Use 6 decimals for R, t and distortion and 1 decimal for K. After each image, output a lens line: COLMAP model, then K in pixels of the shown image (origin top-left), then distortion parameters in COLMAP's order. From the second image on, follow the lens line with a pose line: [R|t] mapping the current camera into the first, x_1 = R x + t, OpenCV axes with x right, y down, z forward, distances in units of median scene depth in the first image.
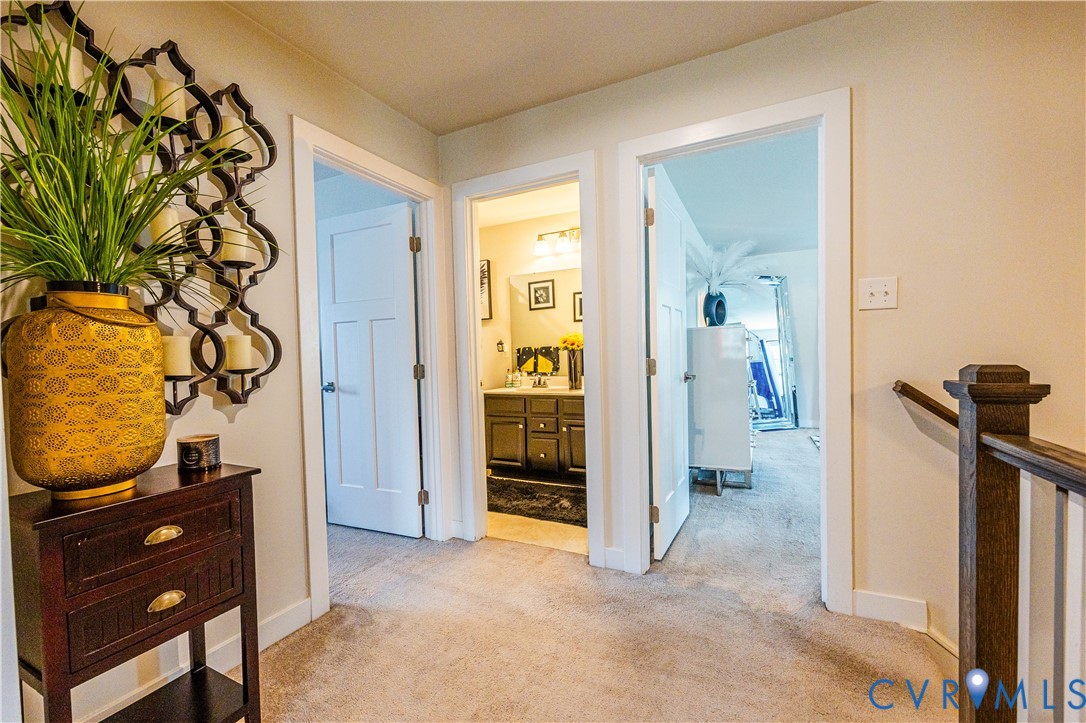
lens RADIAL K [[421.5, 0, 543.0], [0, 421.5, 361.5], [0, 0, 1]] dist [-0.000623, -0.000276]
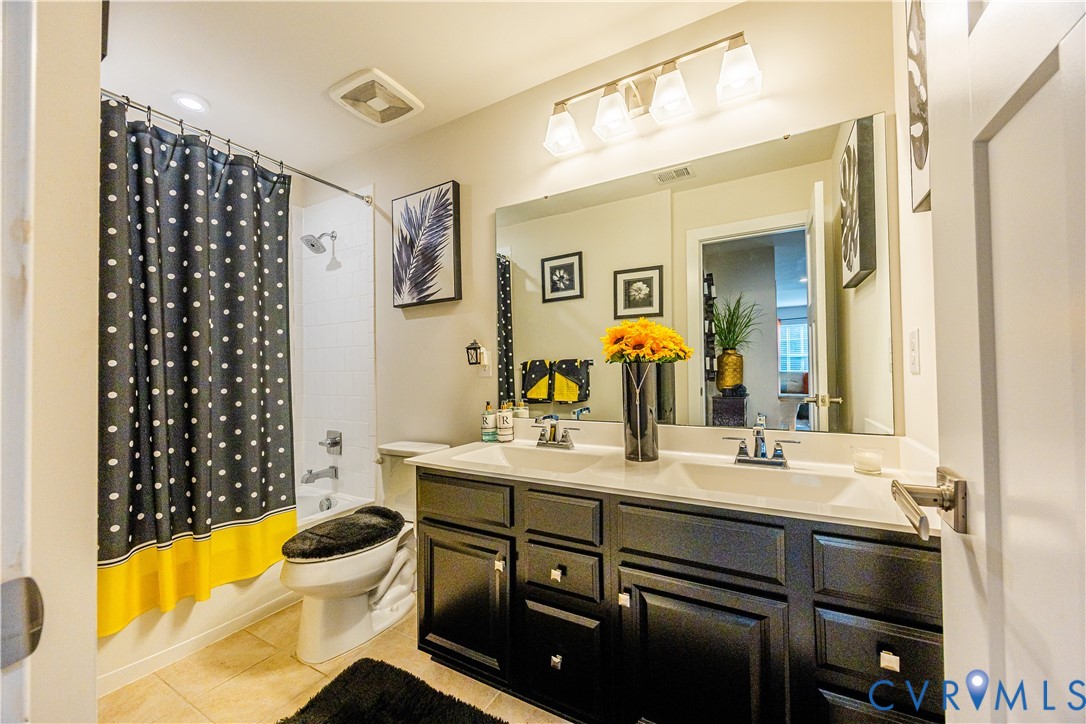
lens RADIAL K [[421.5, 0, 543.0], [0, 421.5, 362.0], [0, 0, 1]] dist [-0.000623, -0.000276]
pose [[0.998708, 0.013073, -0.049100, 0.001144], [-0.015097, 0.999041, -0.041089, -0.005660], [0.048515, 0.041777, 0.997948, 0.381443]]
